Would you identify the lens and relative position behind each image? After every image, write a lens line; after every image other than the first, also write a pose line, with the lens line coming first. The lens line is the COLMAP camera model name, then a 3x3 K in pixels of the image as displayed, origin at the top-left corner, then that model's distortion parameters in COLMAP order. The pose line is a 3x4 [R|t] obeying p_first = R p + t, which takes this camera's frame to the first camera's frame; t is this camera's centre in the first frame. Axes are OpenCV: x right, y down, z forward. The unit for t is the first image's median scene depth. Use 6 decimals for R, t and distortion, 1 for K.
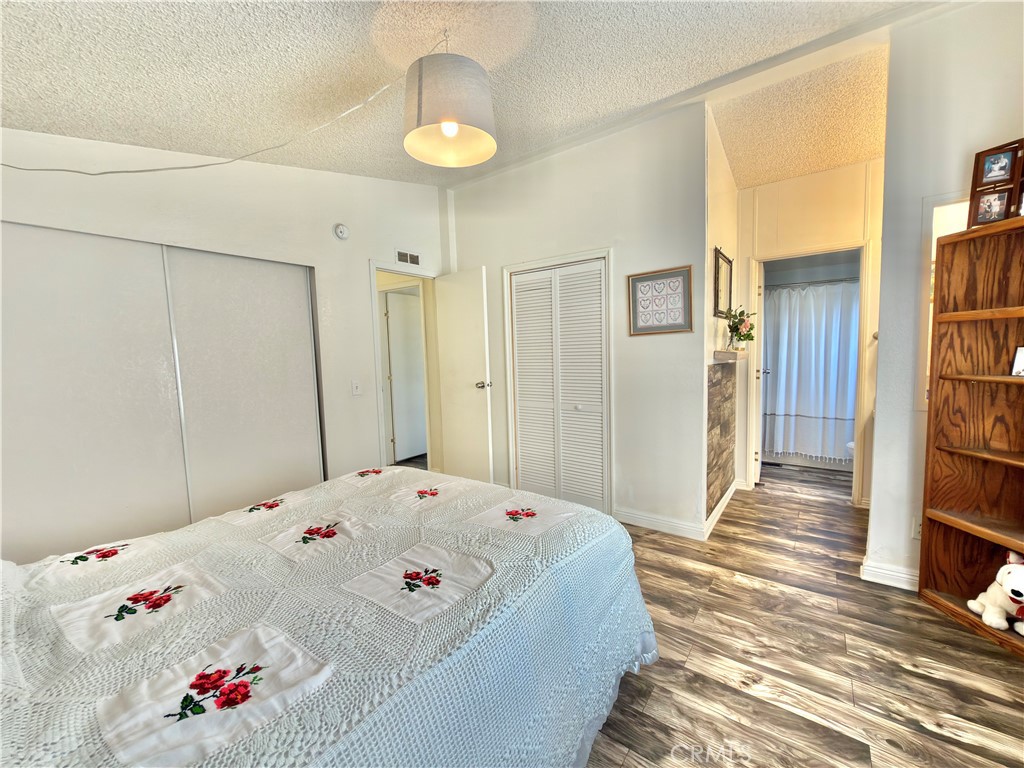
lens RADIAL K [[408.6, 0, 509.7], [0, 408.6, 385.5], [0, 0, 1]] dist [-0.002547, 0.000584]
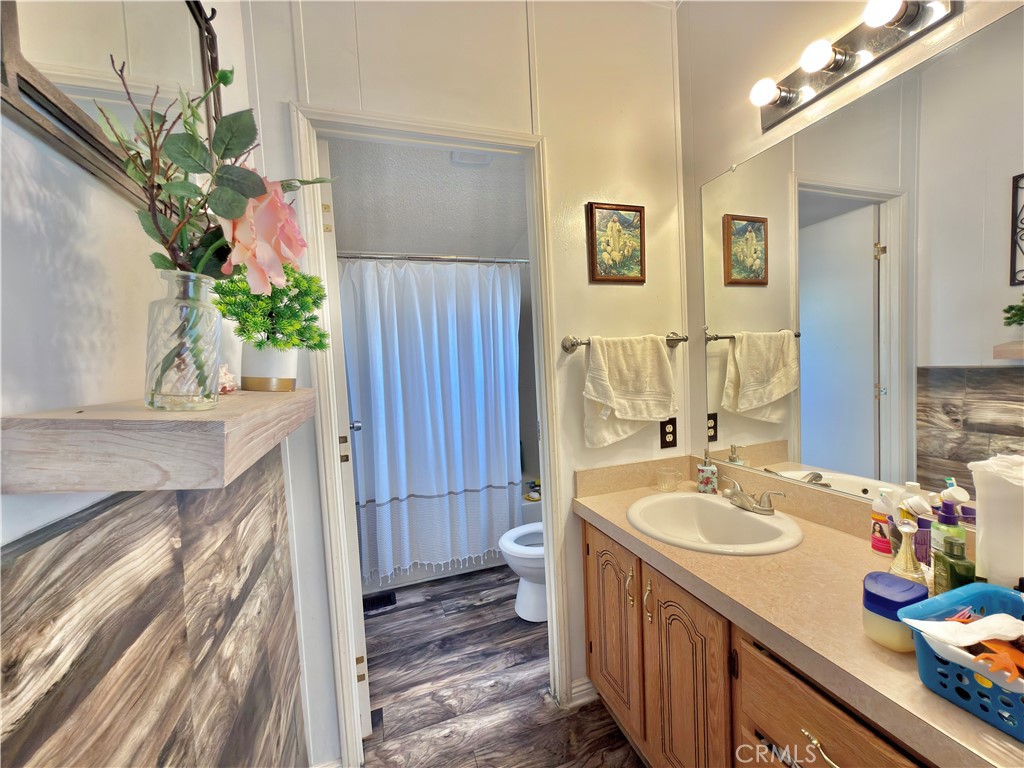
lens RADIAL K [[408.6, 0, 507.0], [0, 408.6, 384.6], [0, 0, 1]] dist [-0.002547, 0.000584]
pose [[0.570555, -0.043214, 0.820122, 0.374684], [0.099814, 0.994861, -0.017019, -0.060200], [-0.815171, 0.091570, 0.571936, 0.632709]]
